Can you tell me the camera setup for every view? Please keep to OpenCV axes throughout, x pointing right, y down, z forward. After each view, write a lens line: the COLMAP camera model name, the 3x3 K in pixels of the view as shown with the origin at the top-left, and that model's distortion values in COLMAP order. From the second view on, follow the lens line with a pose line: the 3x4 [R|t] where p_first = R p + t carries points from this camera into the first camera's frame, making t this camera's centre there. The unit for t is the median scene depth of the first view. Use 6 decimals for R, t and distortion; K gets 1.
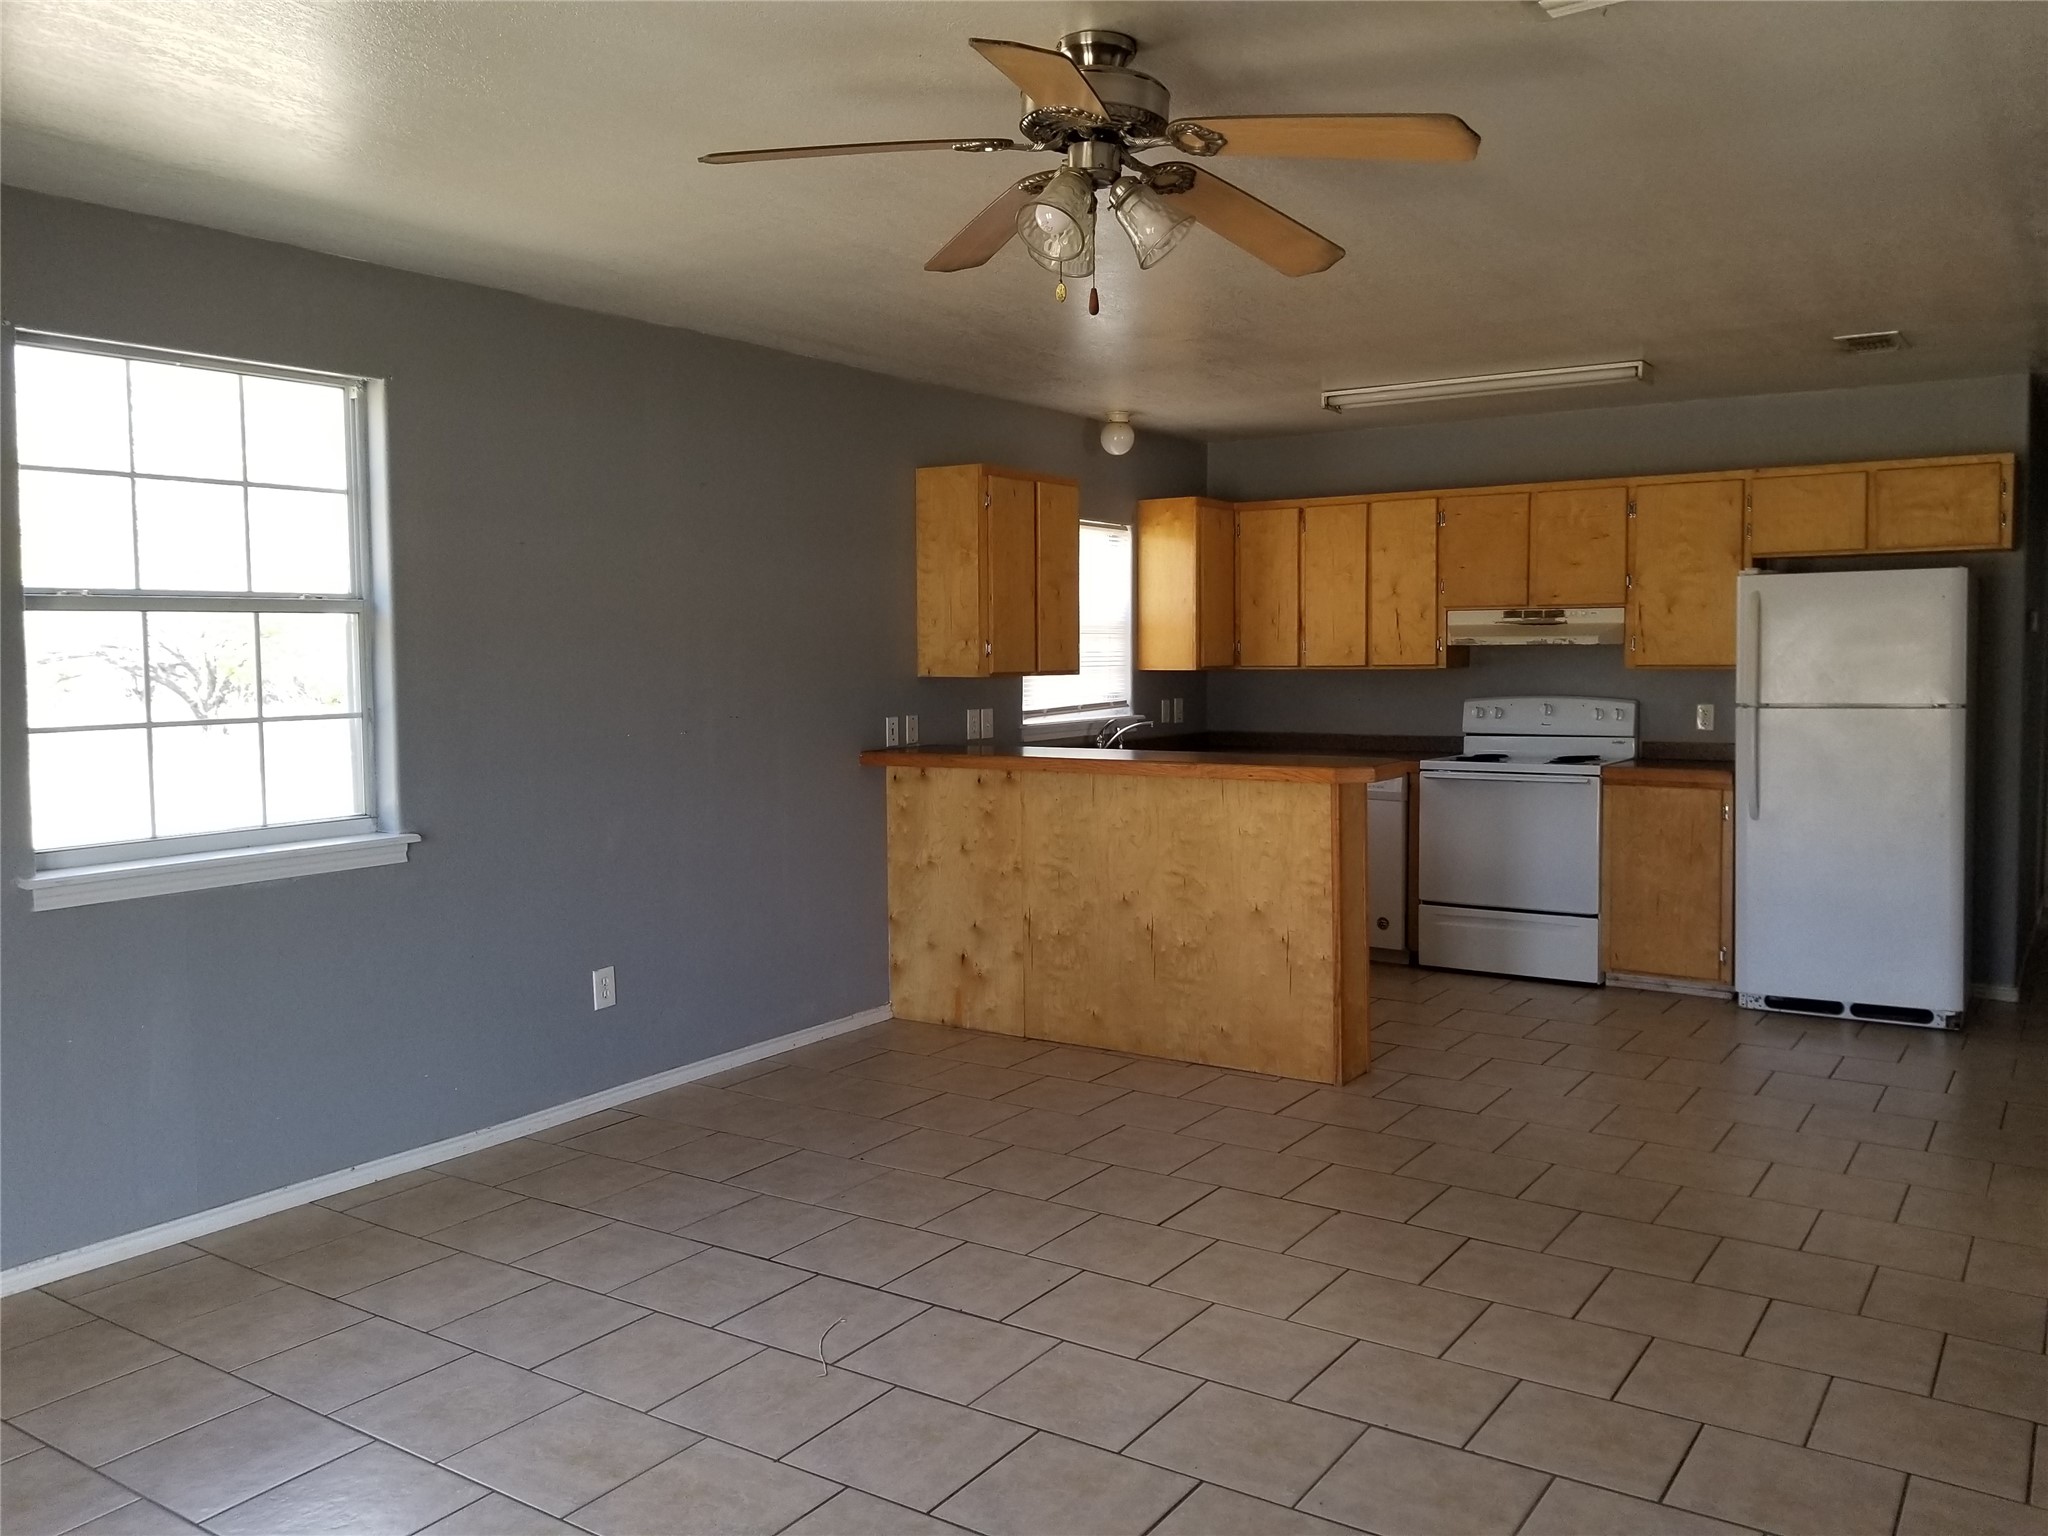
lens RADIAL K [[1612.5, 0, 1005.1], [0, 1612.5, 759.3], [0, 0, 1]] dist [-0.002733, -0.041272]
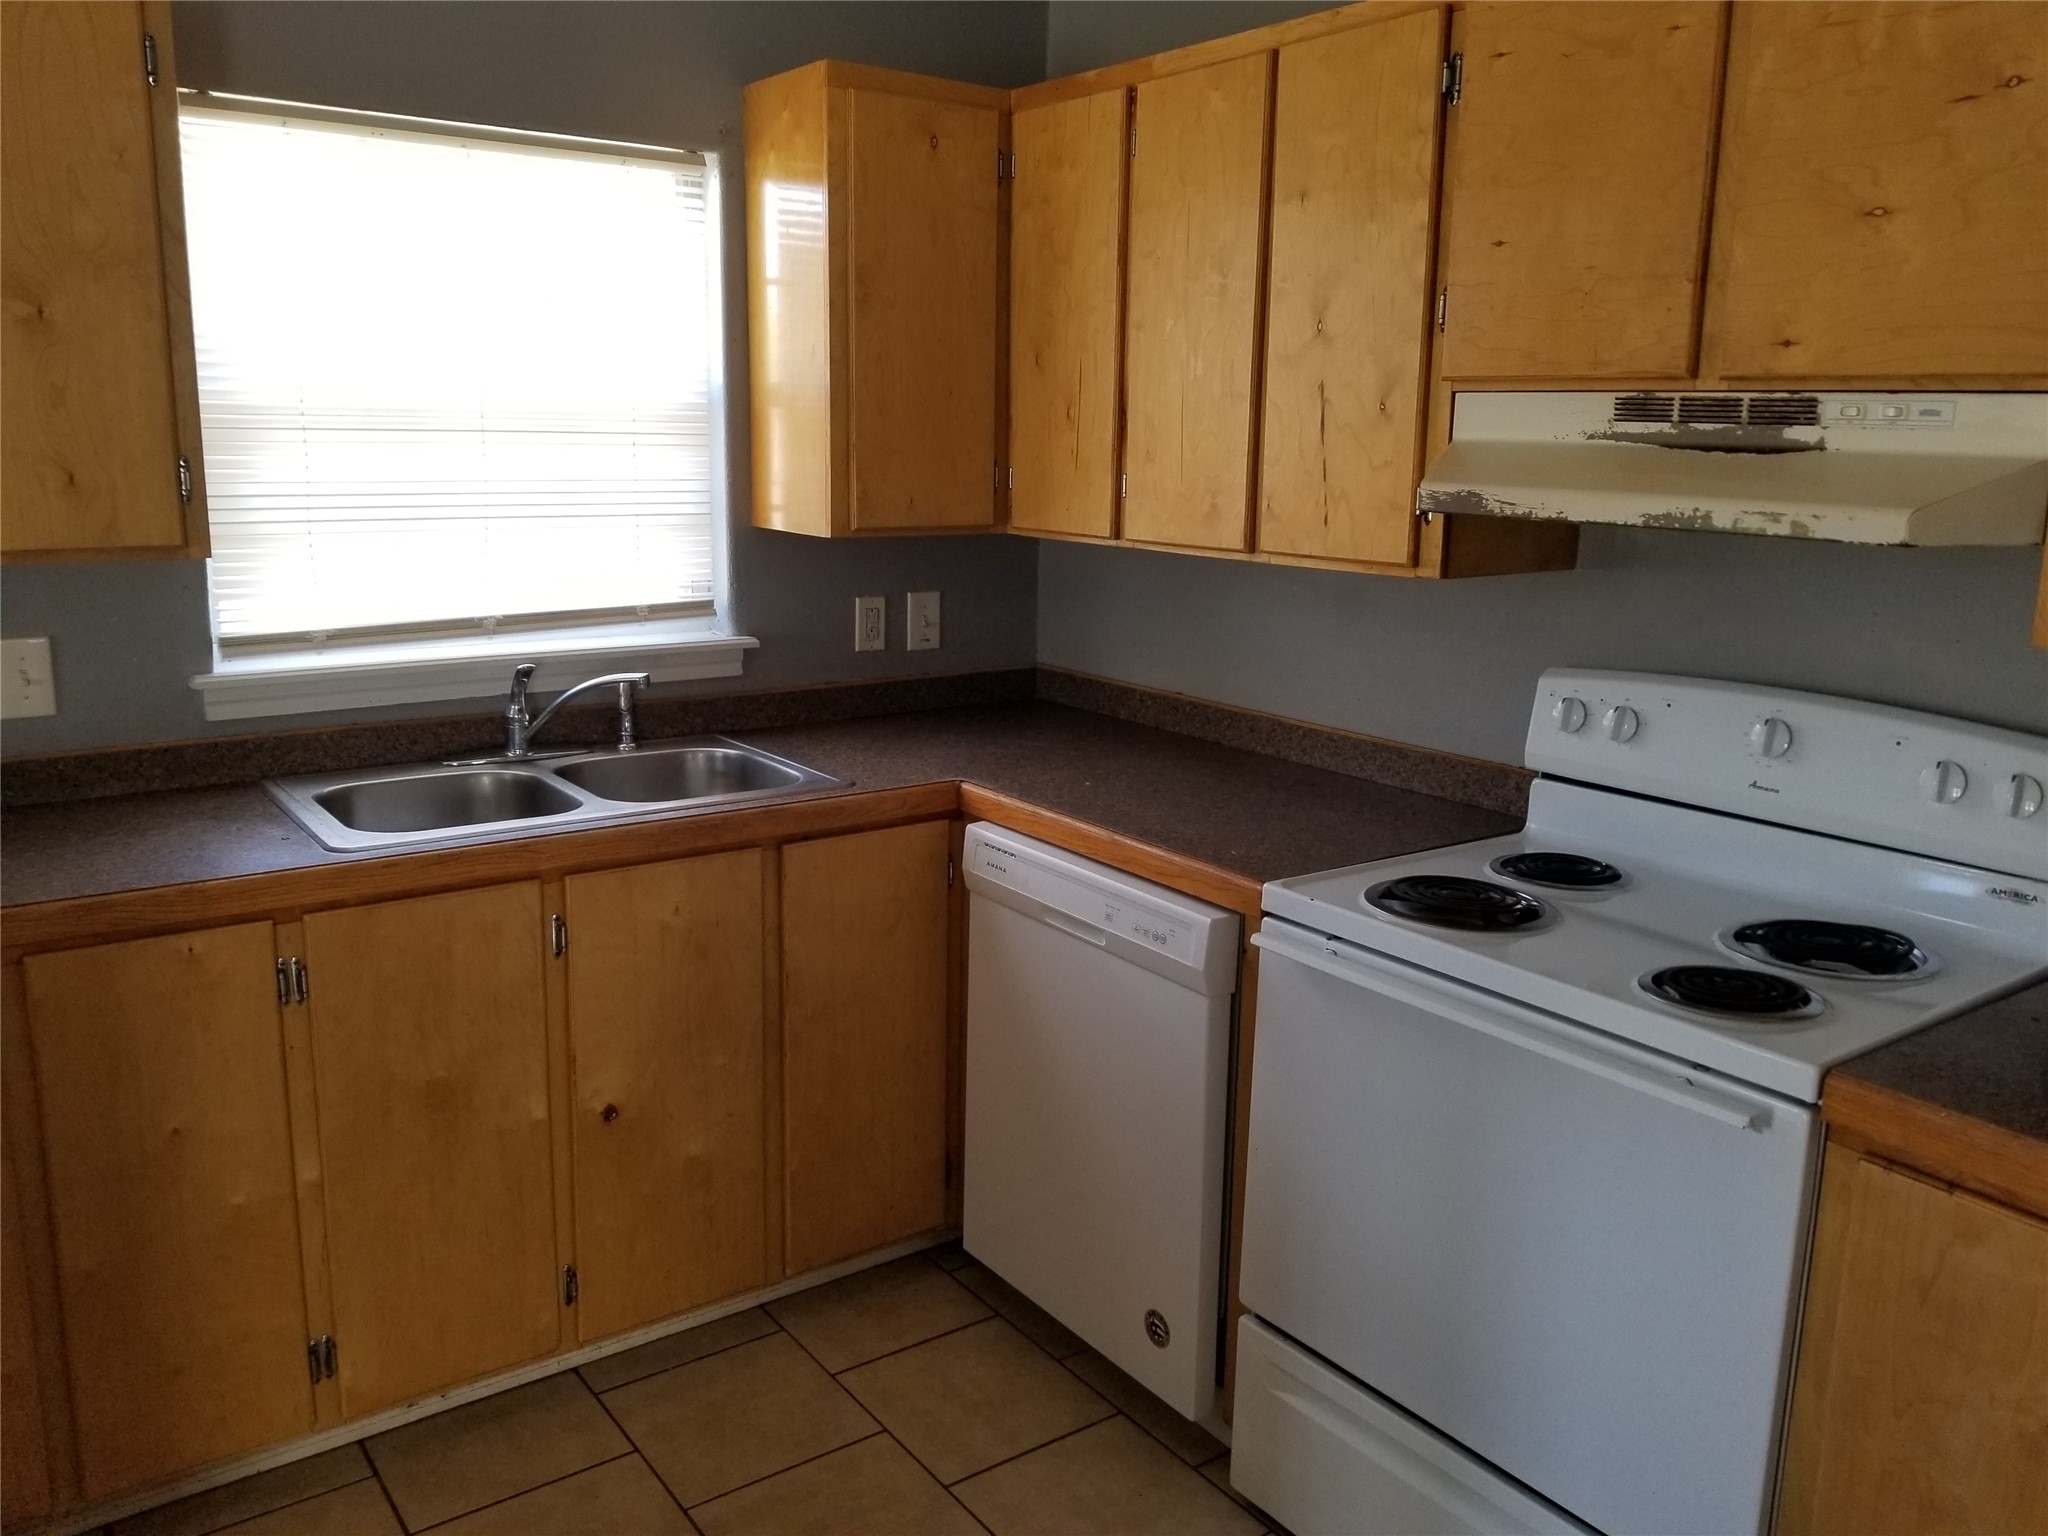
lens RADIAL K [[1612.5, 0, 1034.8], [0, 1612.5, 758.6], [0, 0, 1]] dist [-0.002733, -0.041272]
pose [[0.949376, 0.088974, -0.301277, 0.294969], [-0.046892, 0.988445, 0.144147, -0.063076], [0.310621, -0.122722, 0.942578, 0.671443]]
